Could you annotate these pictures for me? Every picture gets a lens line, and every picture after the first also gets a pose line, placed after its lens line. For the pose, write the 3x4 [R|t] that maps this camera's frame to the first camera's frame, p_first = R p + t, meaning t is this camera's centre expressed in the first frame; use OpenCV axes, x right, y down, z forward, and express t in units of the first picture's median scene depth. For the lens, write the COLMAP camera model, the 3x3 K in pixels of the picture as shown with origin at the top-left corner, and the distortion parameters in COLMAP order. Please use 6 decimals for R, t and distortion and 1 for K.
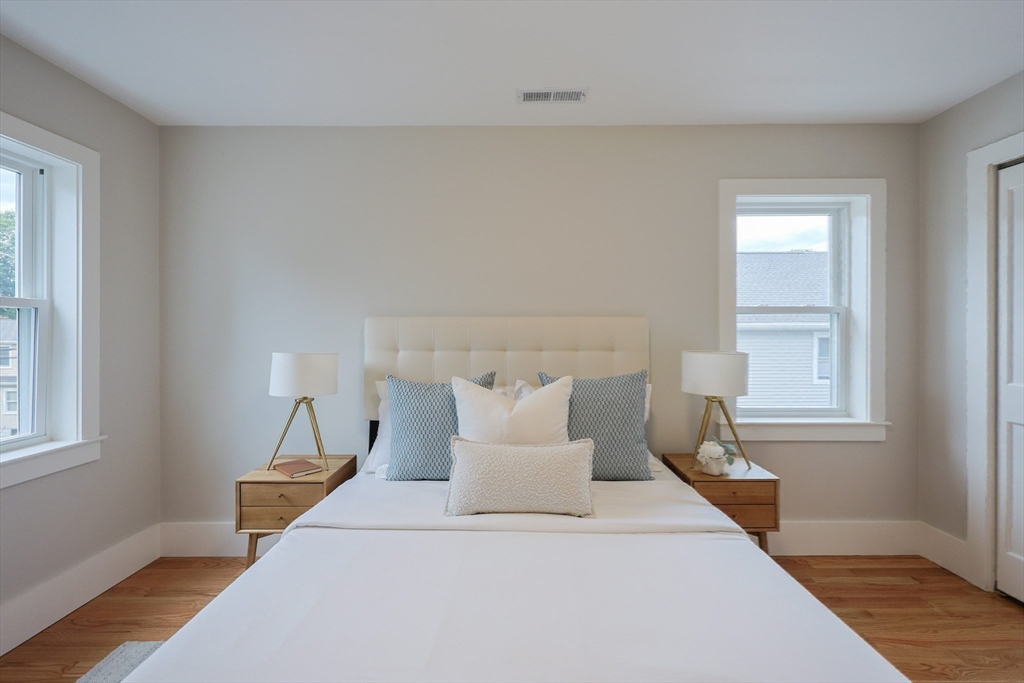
lens RADIAL K [[437.6, 0, 525.2], [0, 437.6, 334.3], [0, 0, 1]] dist [-0.004619, 0.000882]
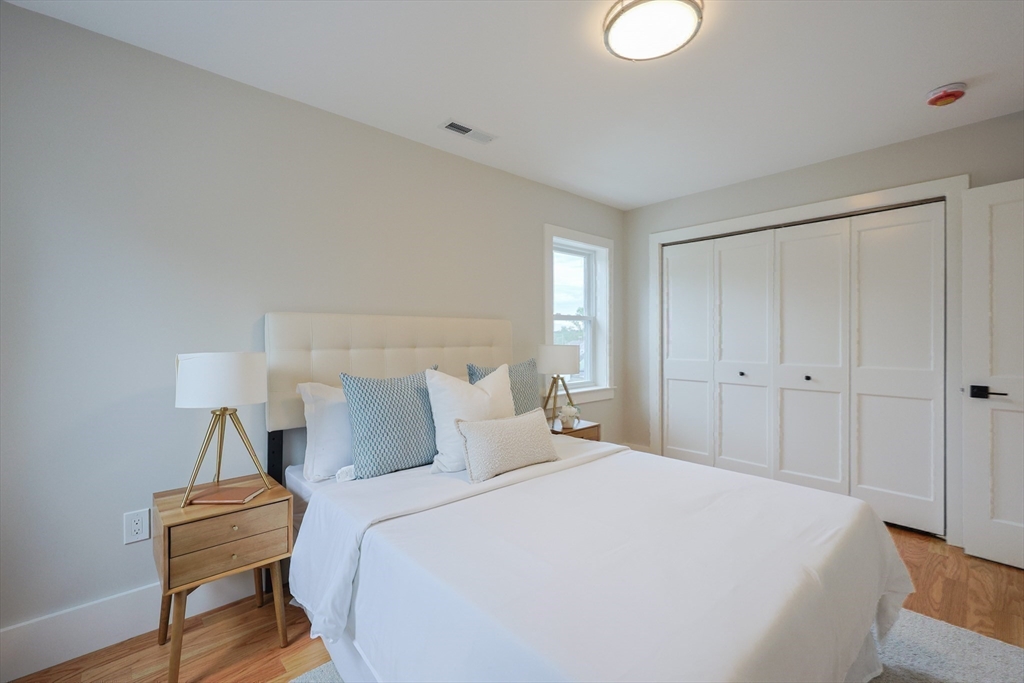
lens RADIAL K [[437.6, 0, 514.4], [0, 437.6, 338.8], [0, 0, 1]] dist [-0.004619, 0.000882]
pose [[0.731288, -0.003731, 0.682059, -0.654247], [-0.001401, 0.999975, 0.006972, 0.008313], [-0.682068, -0.006054, 0.731264, 0.040478]]
